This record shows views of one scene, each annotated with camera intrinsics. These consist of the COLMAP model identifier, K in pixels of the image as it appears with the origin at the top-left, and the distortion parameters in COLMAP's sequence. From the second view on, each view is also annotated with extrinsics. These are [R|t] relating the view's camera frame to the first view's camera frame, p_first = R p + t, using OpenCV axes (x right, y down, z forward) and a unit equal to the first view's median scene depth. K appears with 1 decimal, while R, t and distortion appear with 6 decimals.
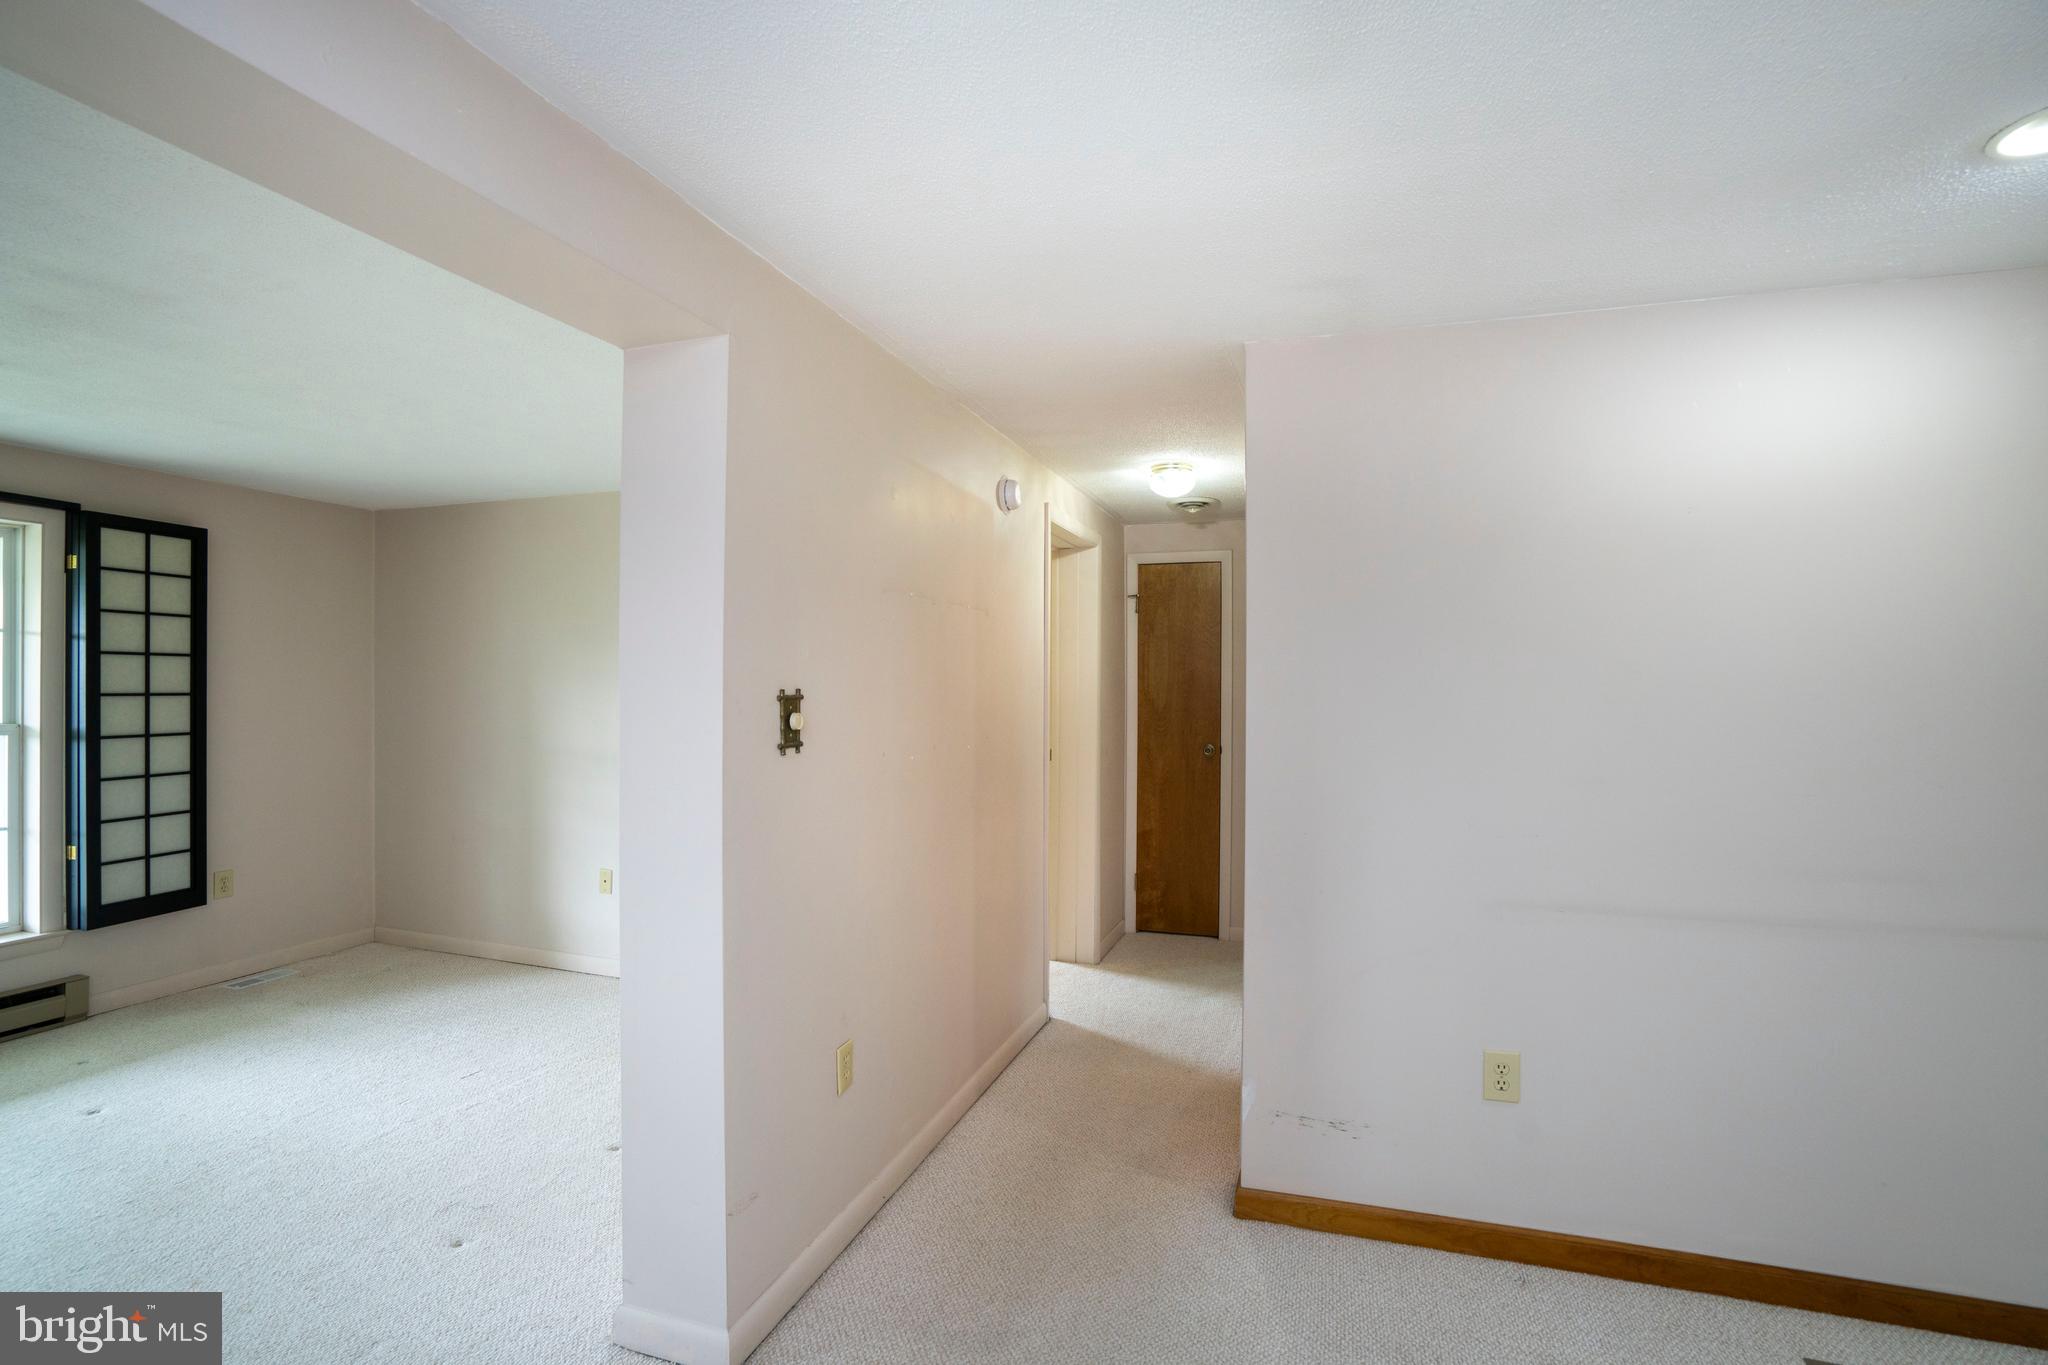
lens RADIAL K [[956.9, 0, 1015.6], [0, 956.9, 683.9], [0, 0, 1]] dist [-0.065567, 0.026992]
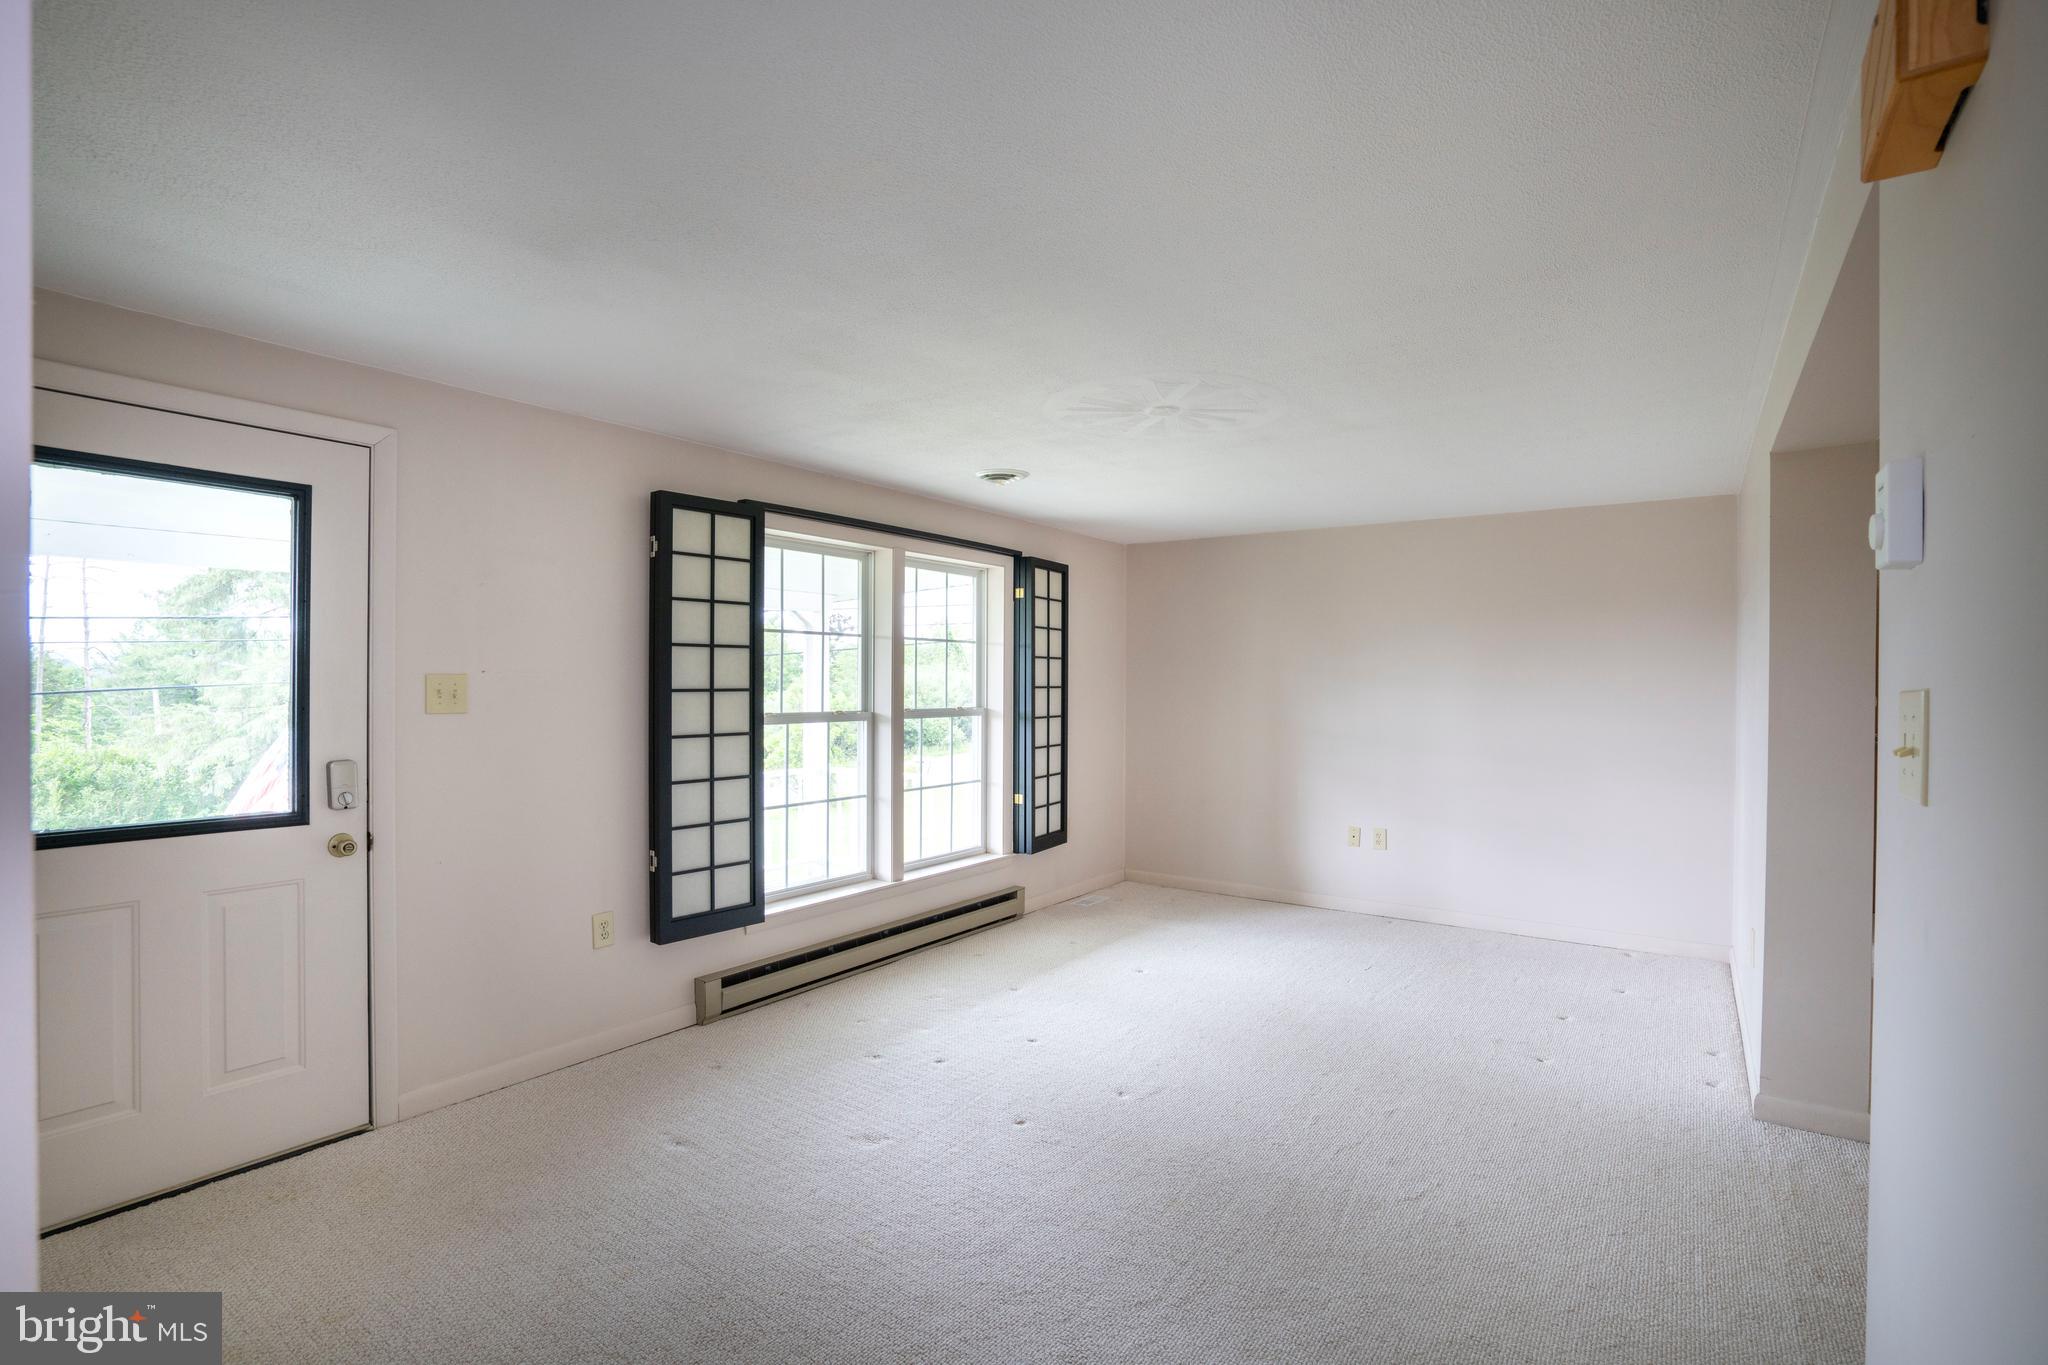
lens RADIAL K [[949.6, 0, 1019.7], [0, 949.6, 685.8], [0, 0, 1]] dist [-0.063982, 0.025113]
pose [[0.957288, 0.000399, -0.289136, -0.604505], [0.000103, 0.999999, 0.001721, 0.007499], [0.289136, -0.001677, 0.957287, -0.394831]]
